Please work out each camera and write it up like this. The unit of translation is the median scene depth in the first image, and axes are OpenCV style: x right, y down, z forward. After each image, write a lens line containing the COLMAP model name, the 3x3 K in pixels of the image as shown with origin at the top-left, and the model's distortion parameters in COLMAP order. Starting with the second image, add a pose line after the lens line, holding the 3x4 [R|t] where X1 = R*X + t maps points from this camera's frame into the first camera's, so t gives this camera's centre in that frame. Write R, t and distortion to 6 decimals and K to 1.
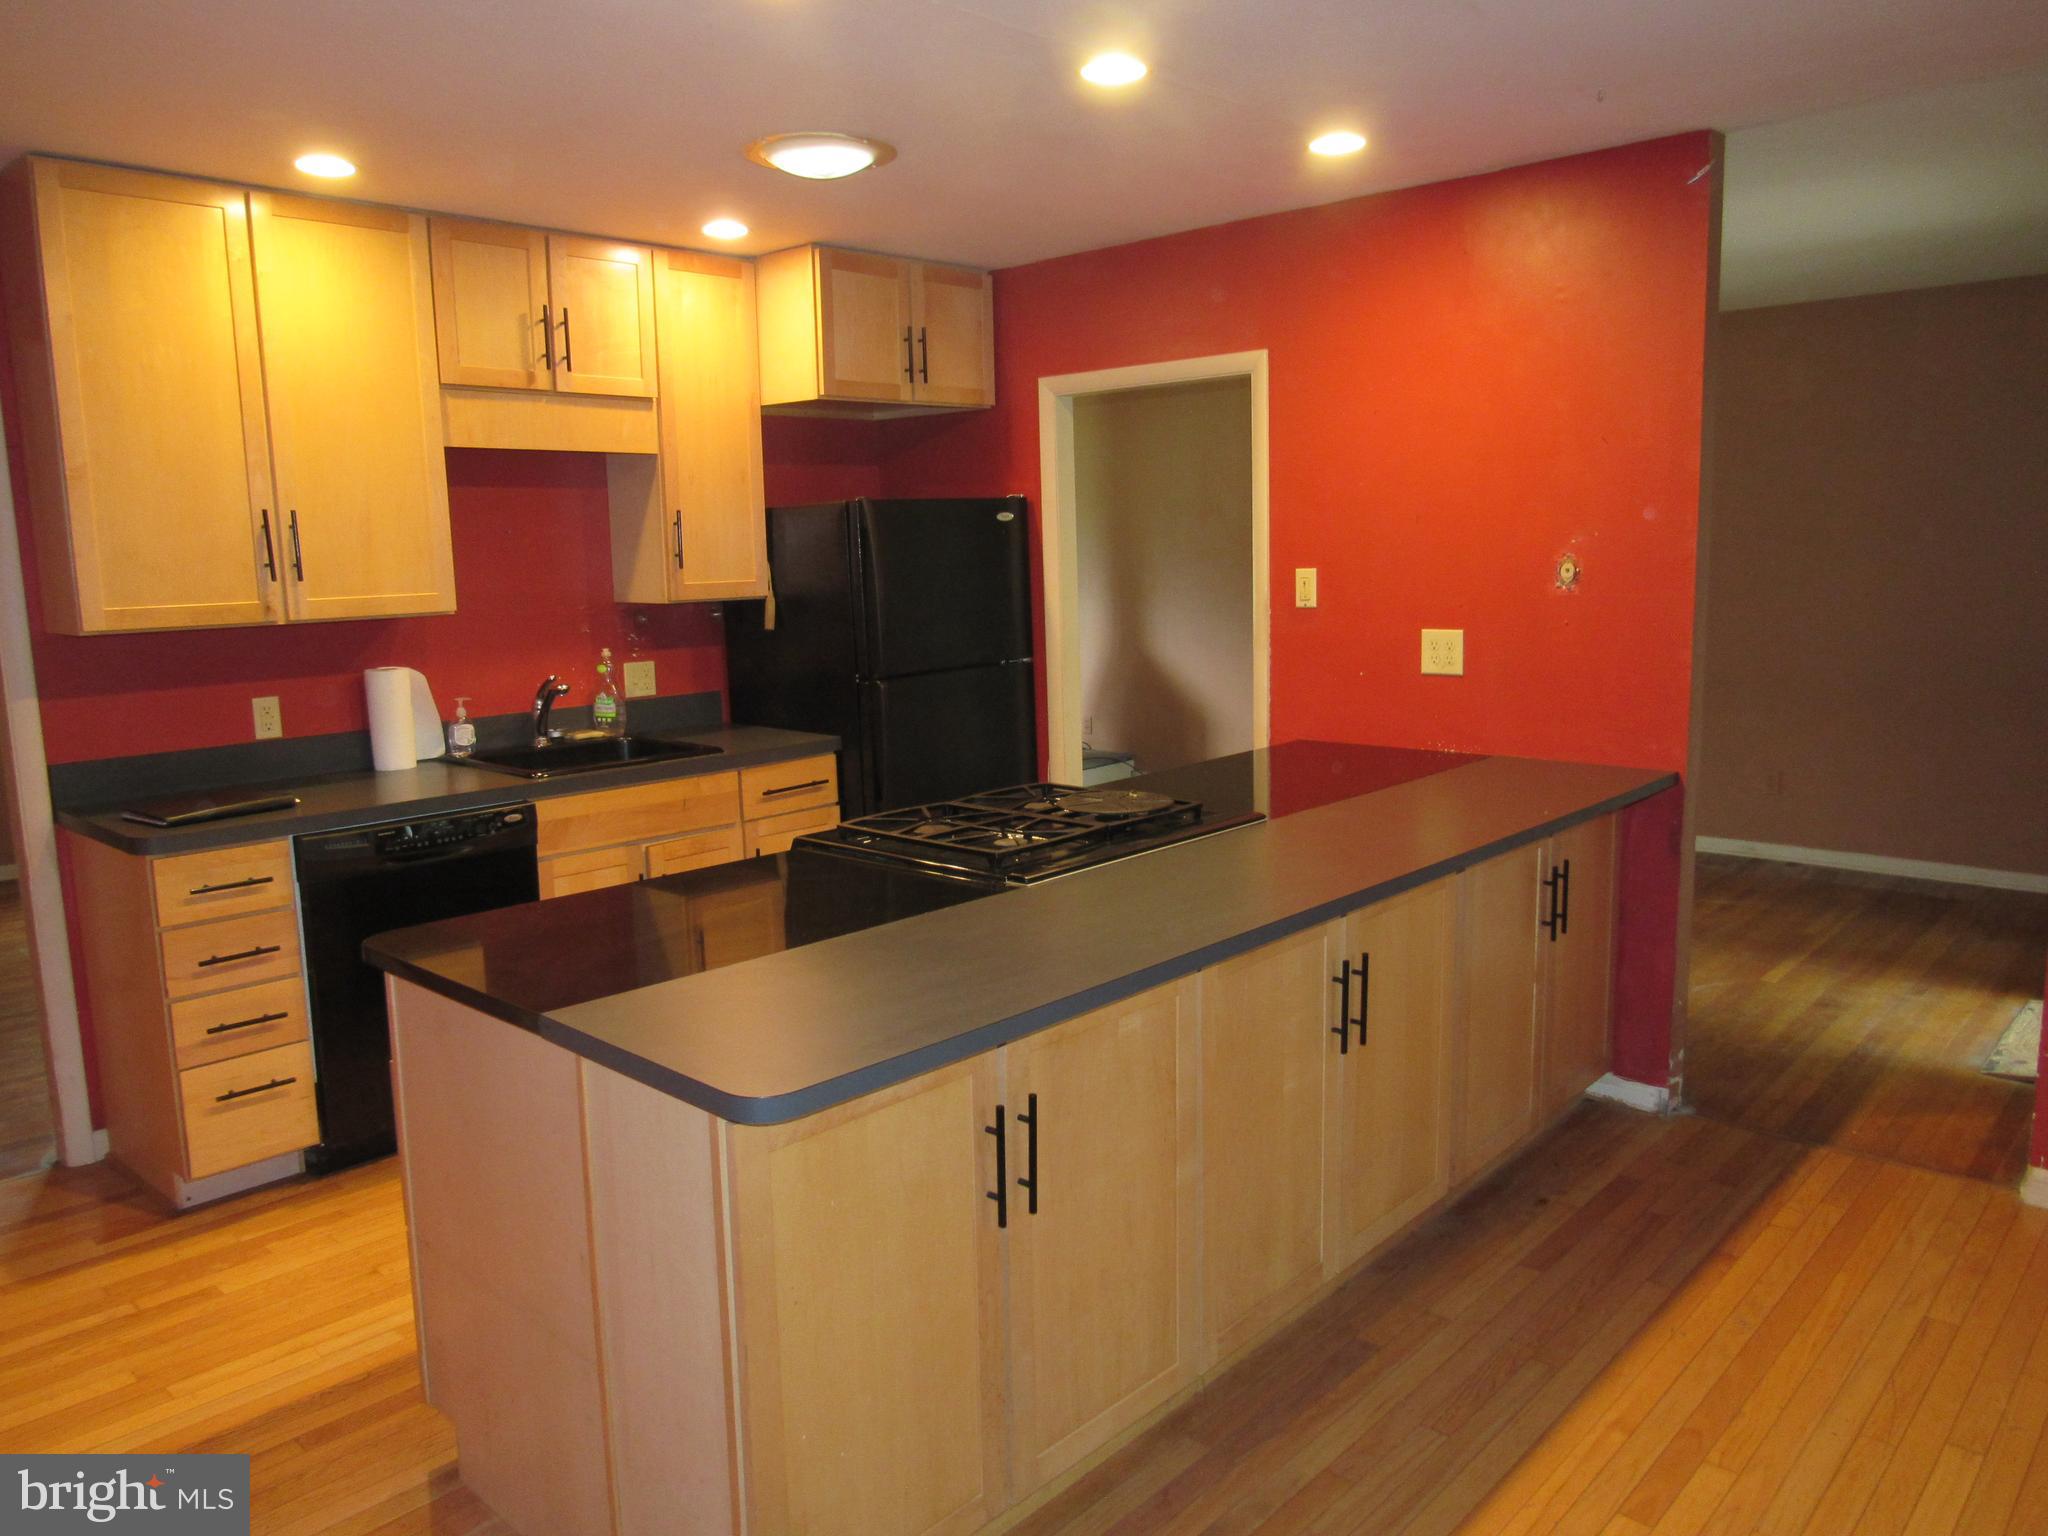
lens RADIAL K [[1471.3, 0, 1024.0], [0, 1471.3, 768.0], [0, 0, 1]] dist [-0.018959, 0.001551]
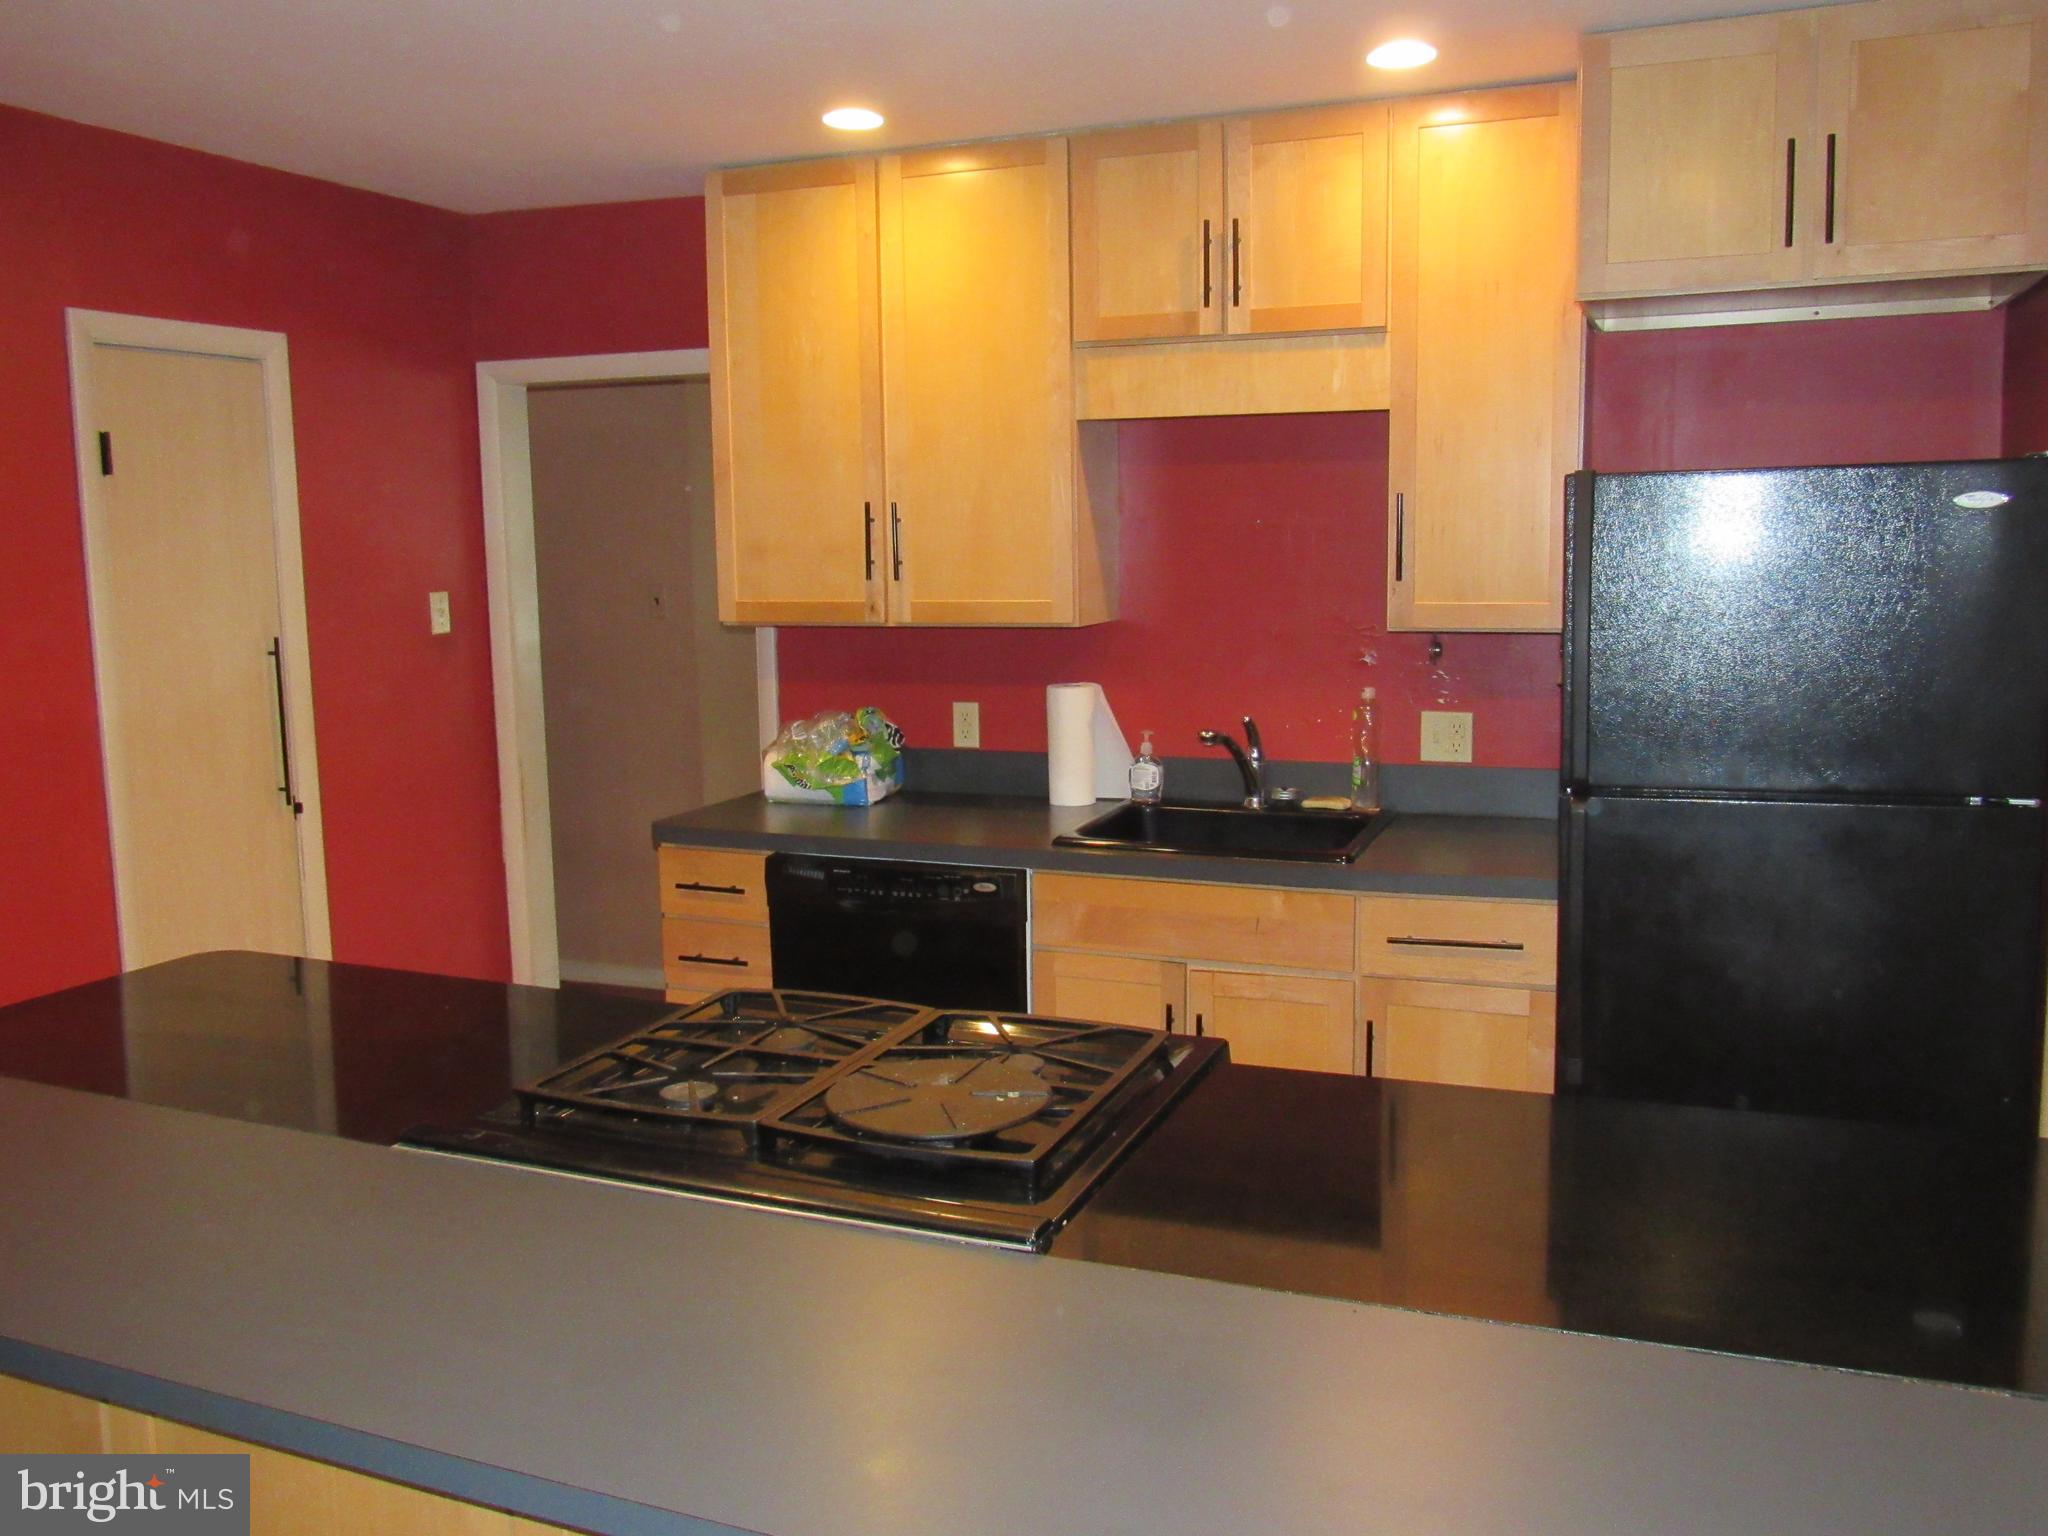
lens RADIAL K [[1698.7, 0, 1029.3], [0, 1698.7, 759.9], [0, 0, 1]] dist [-0.037923, 0.002946]
pose [[0.355255, 0.141605, -0.923982, 0.467123], [-0.136083, 0.985763, 0.098752, -0.119183], [0.924811, 0.090656, 0.369467, 0.625888]]
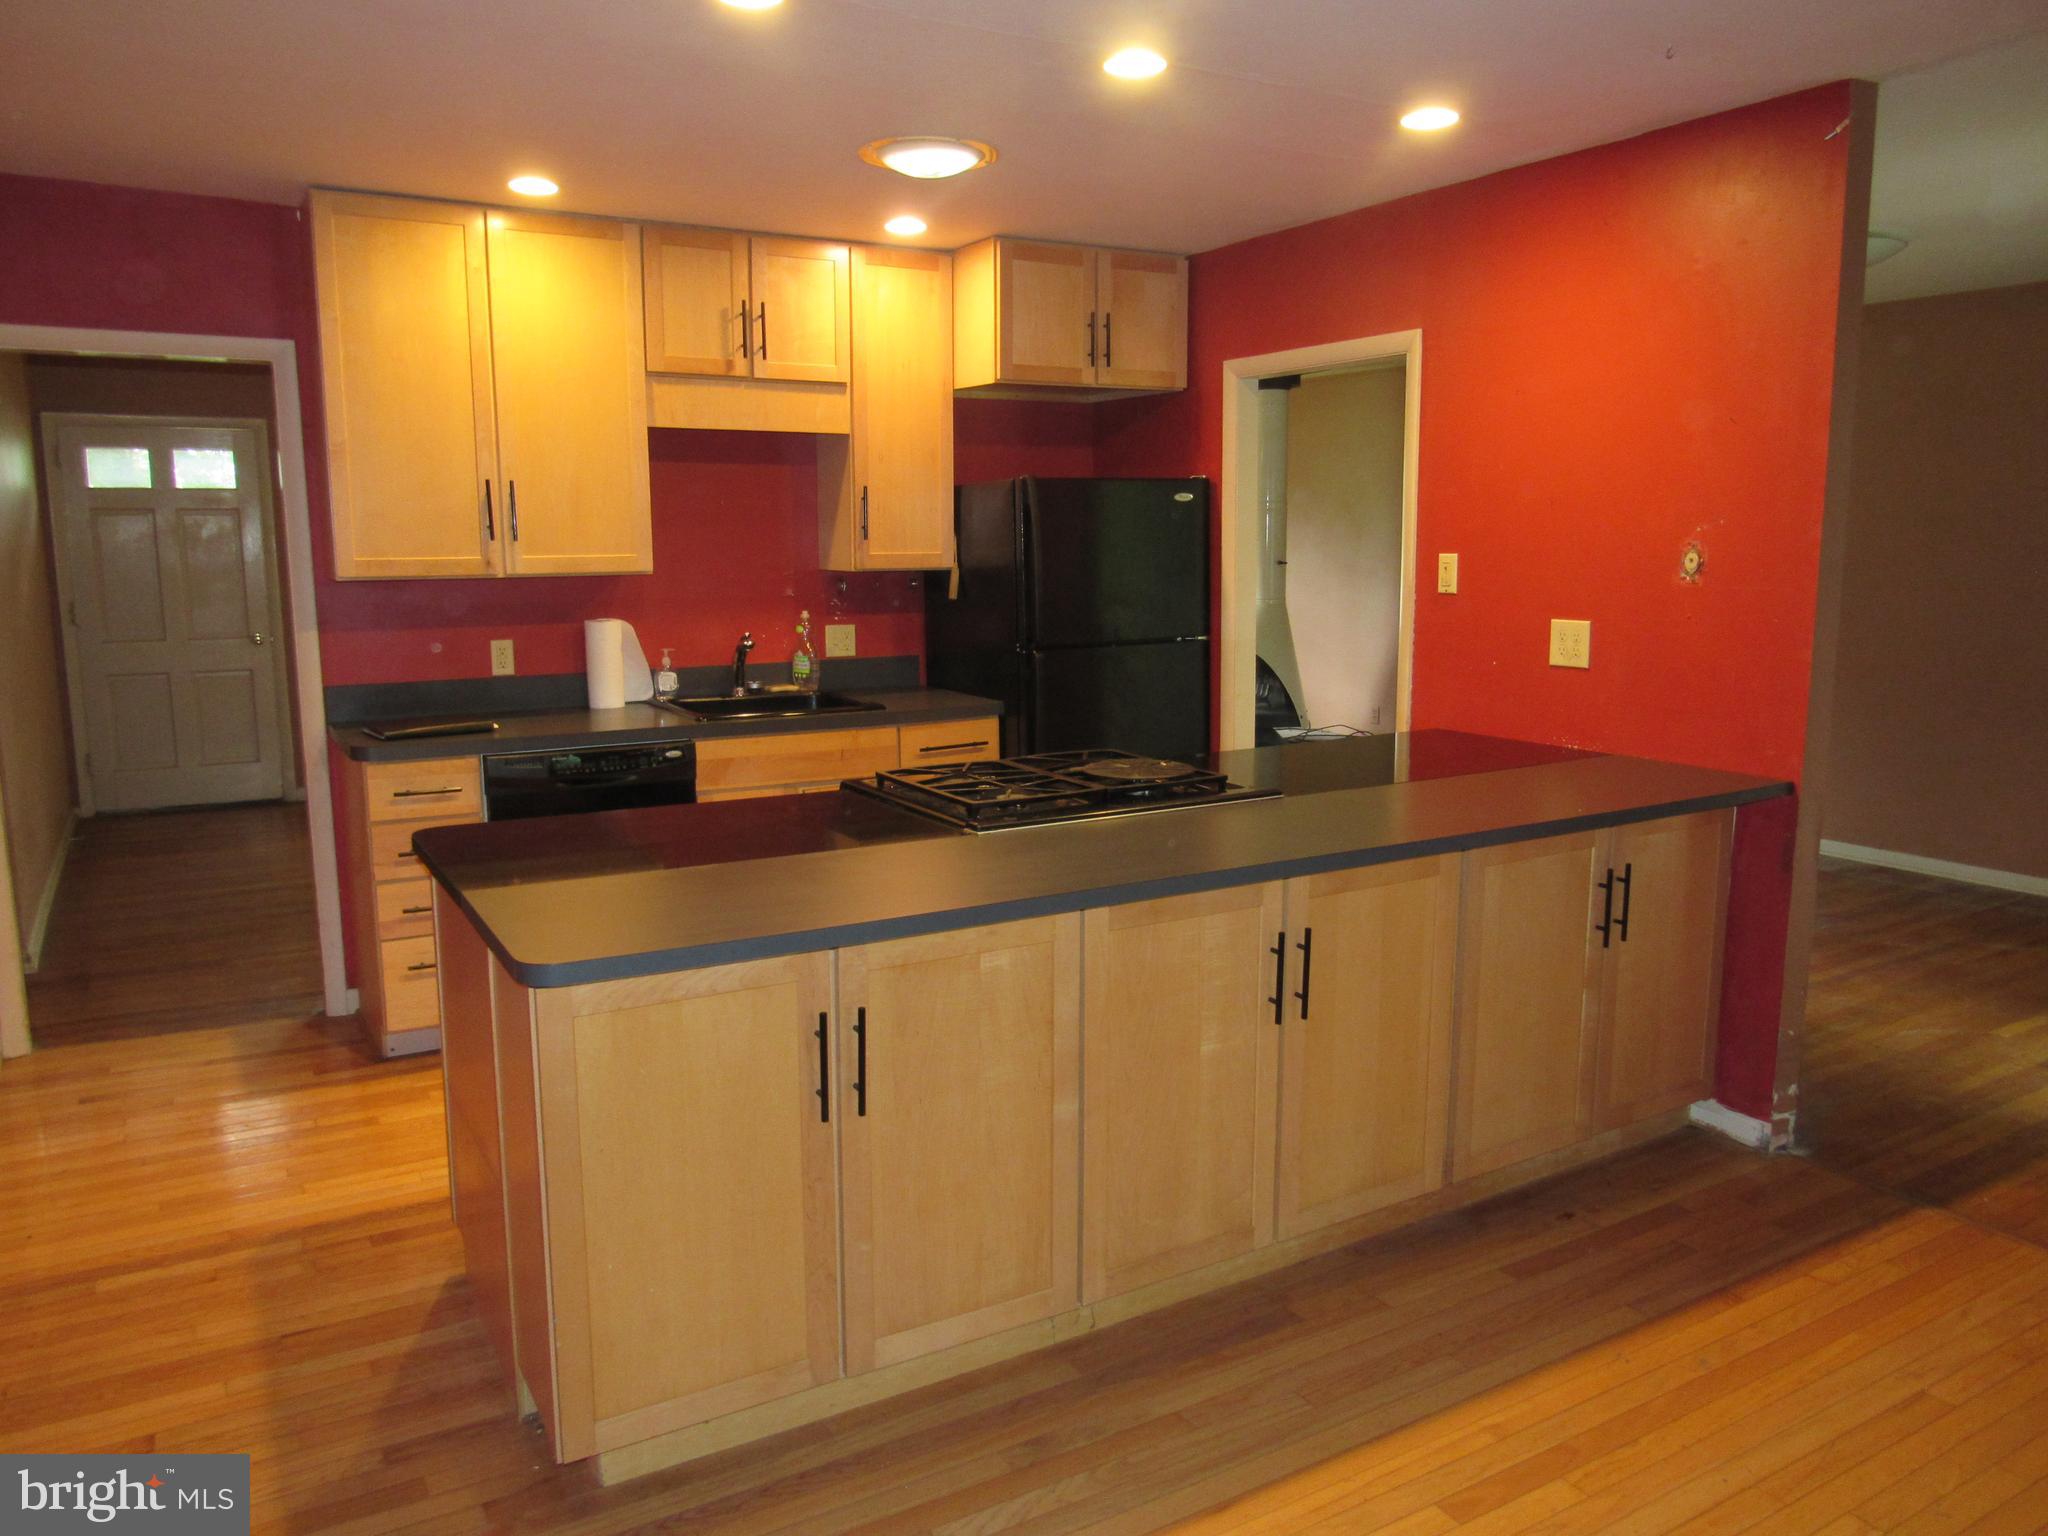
lens RADIAL K [[1471.3, 0, 1024.0], [0, 1471.3, 768.0], [0, 0, 1]] dist [-0.018959, 0.001551]
pose [[0.958244, 0.064702, -0.278535, 0.212736], [-0.062077, 0.997905, 0.018243, 0.006677], [0.279131, -0.000191, 0.960253, -0.015956]]
